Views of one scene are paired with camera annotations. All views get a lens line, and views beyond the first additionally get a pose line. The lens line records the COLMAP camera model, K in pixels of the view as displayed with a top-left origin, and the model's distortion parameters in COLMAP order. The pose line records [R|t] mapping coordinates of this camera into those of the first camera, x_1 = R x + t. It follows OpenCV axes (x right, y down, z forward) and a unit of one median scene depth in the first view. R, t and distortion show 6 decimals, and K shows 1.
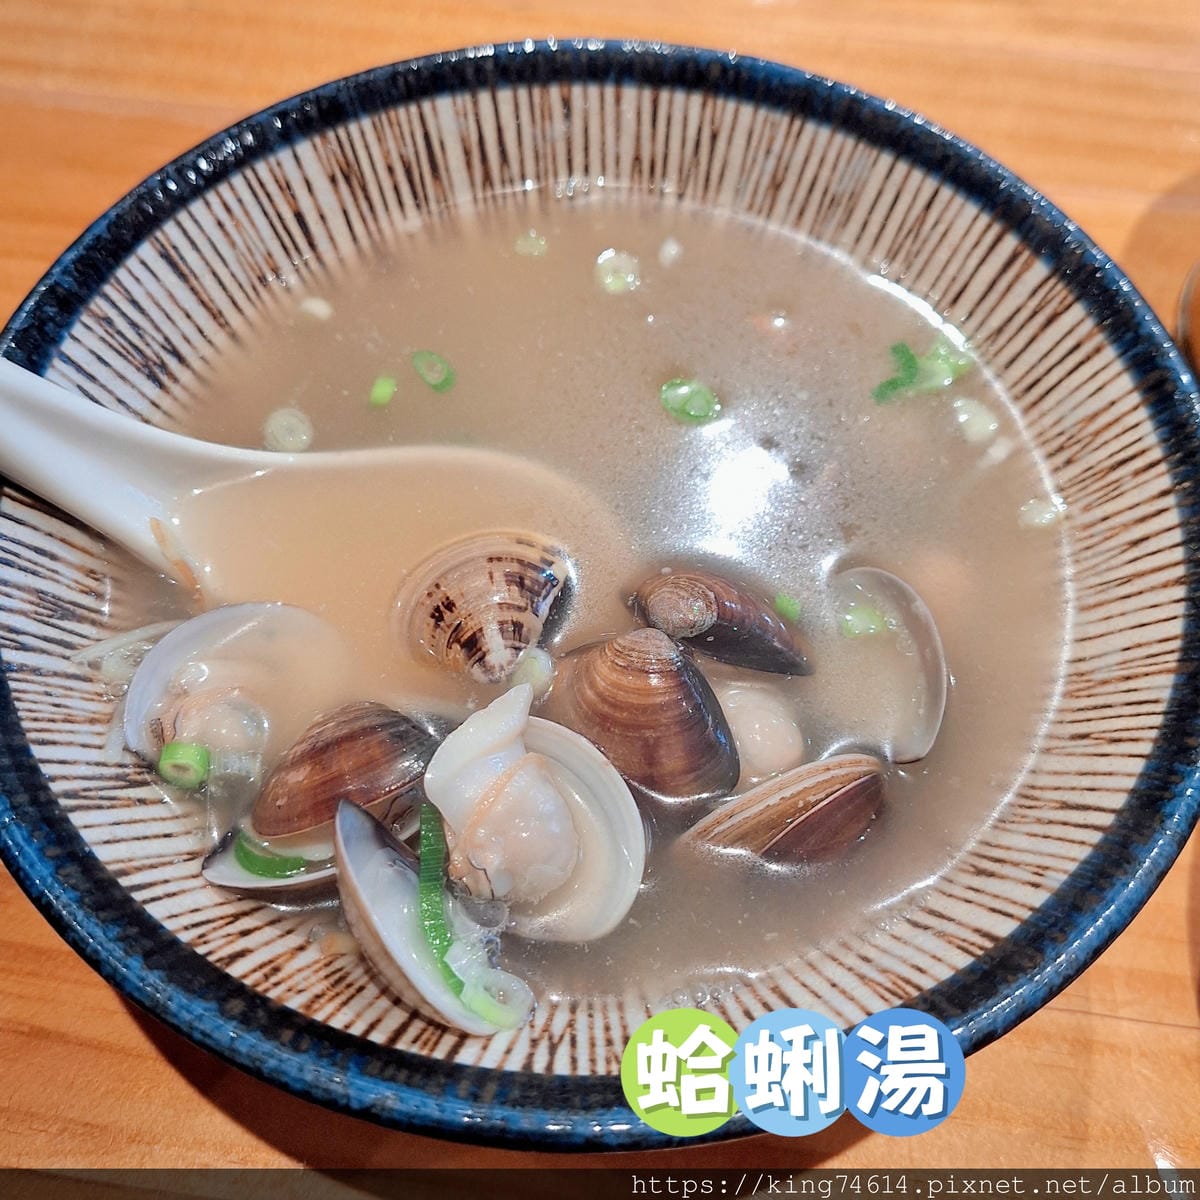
lens RADIAL K [[1815.3, 0, 602.0], [0, 1815.3, 600.9], [0, 0, 1]] dist [0.132933, 0.000000]
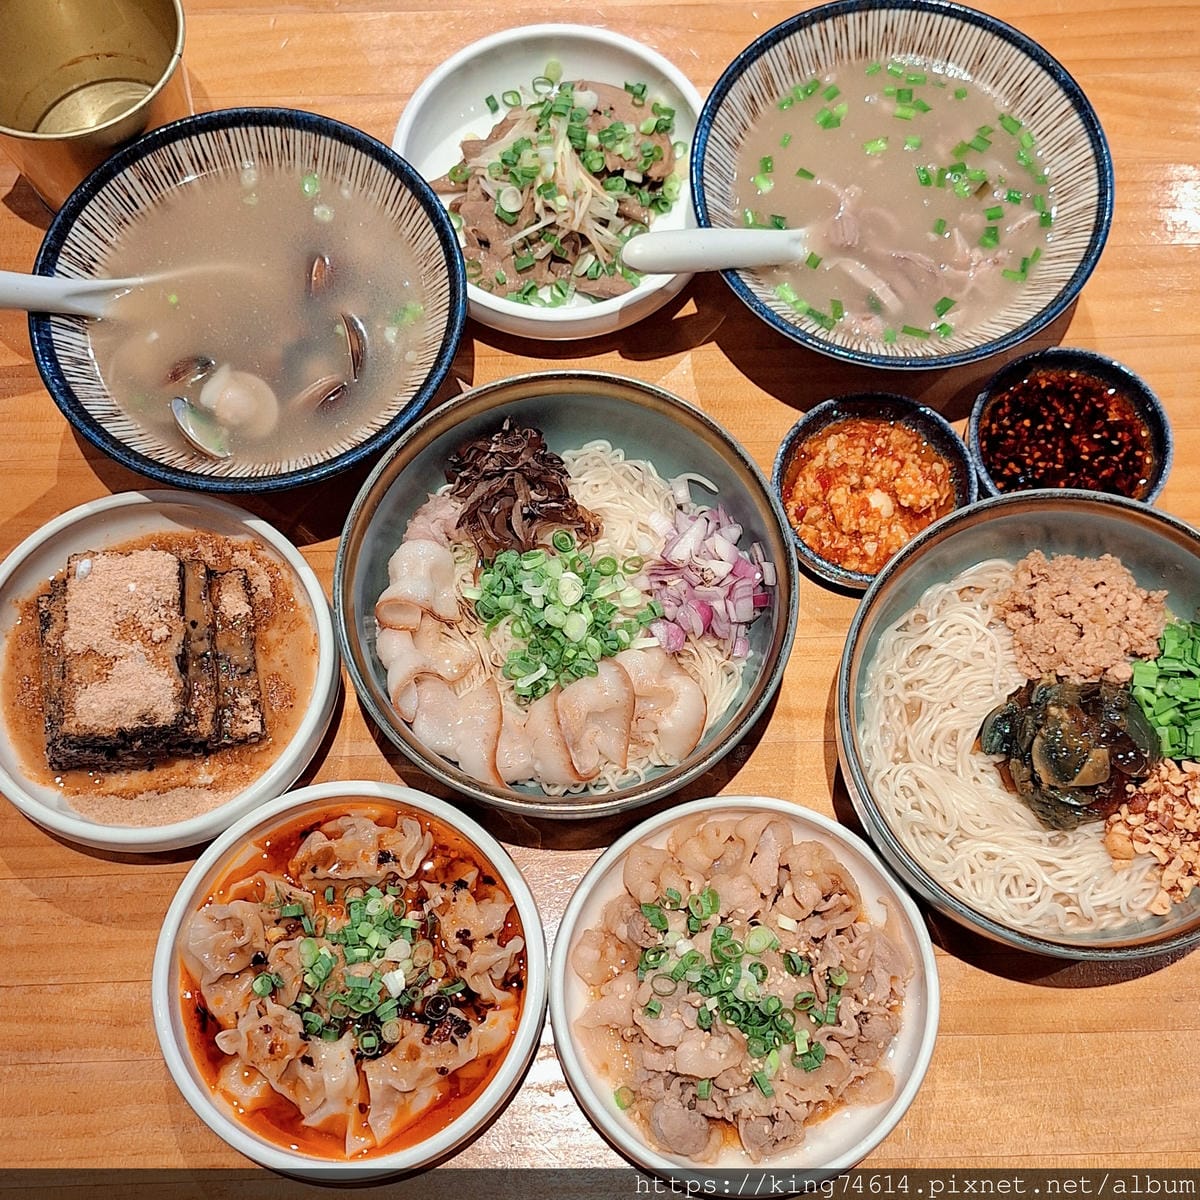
lens RADIAL K [[1815.3, 0, 623.0], [0, 1815.3, 603.3], [0, 0, 1]] dist [0.132933, 0.000000]
pose [[0.988225, -0.137333, 0.067464, 0.279515], [0.121599, 0.972526, 0.198510, -0.085520], [-0.092872, -0.187969, 0.977774, -1.789334]]
